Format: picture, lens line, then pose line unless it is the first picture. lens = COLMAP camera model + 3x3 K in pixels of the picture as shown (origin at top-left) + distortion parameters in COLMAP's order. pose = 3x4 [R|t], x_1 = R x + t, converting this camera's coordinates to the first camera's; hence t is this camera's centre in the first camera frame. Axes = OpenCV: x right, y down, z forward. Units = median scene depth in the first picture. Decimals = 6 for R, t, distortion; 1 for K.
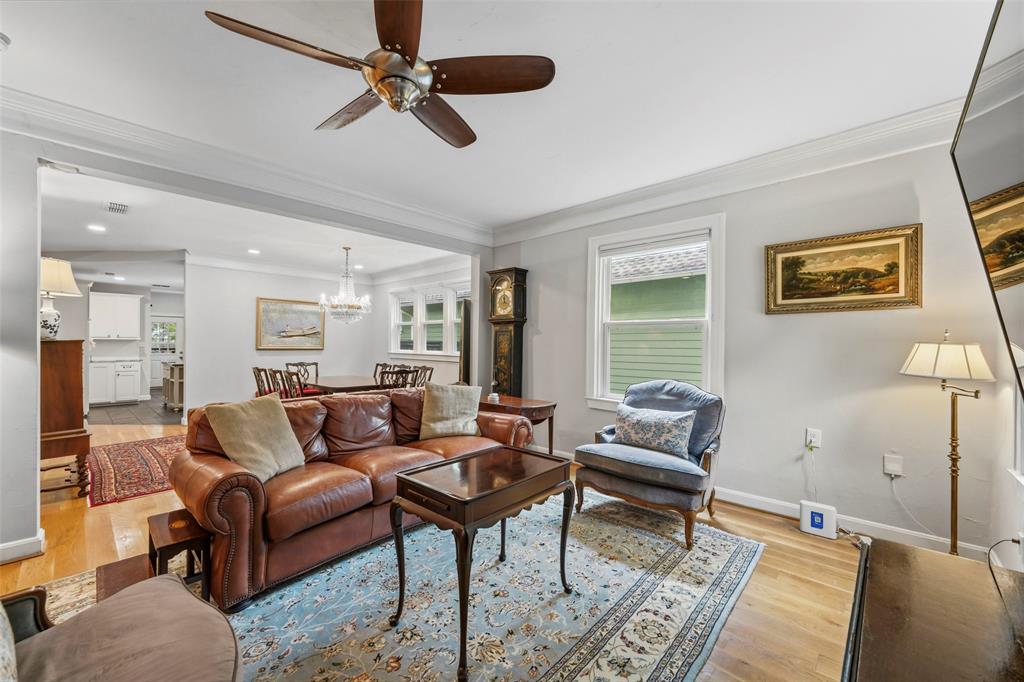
lens RADIAL K [[408.3, 0, 502.7], [0, 408.3, 344.0], [0, 0, 1]] dist [0.003928, -0.001117]
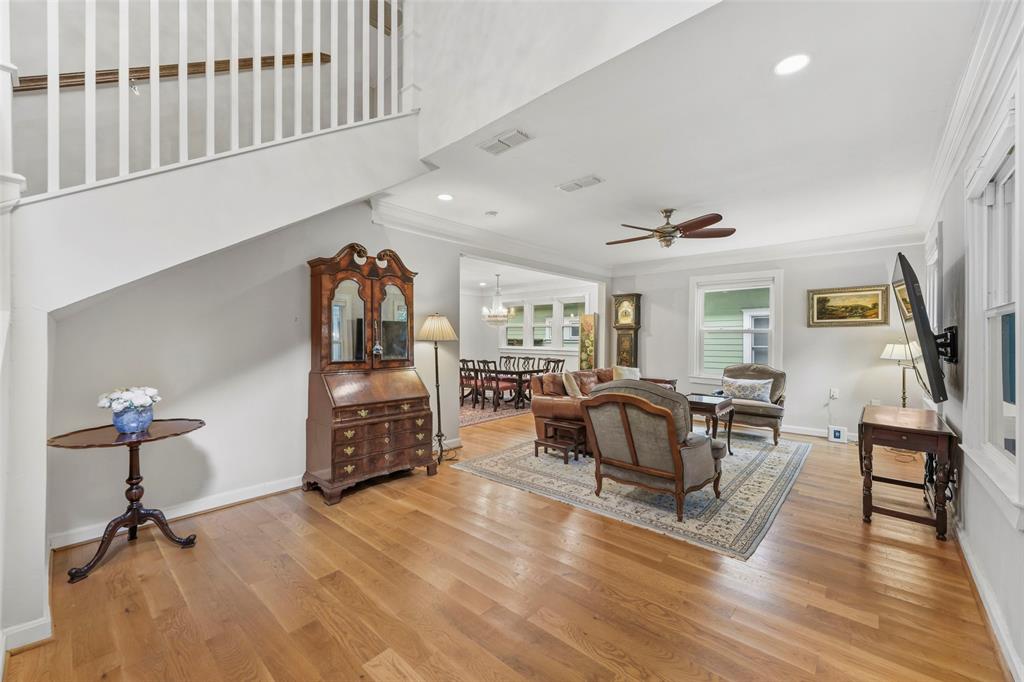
lens RADIAL K [[408.3, 0, 501.4], [0, 408.3, 338.0], [0, 0, 1]] dist [0.003928, -0.001117]
pose [[0.999951, 0.000874, 0.009877, -0.478578], [-0.000828, 0.999989, -0.004621, -0.009573], [-0.009881, 0.004613, 0.999941, -0.525195]]
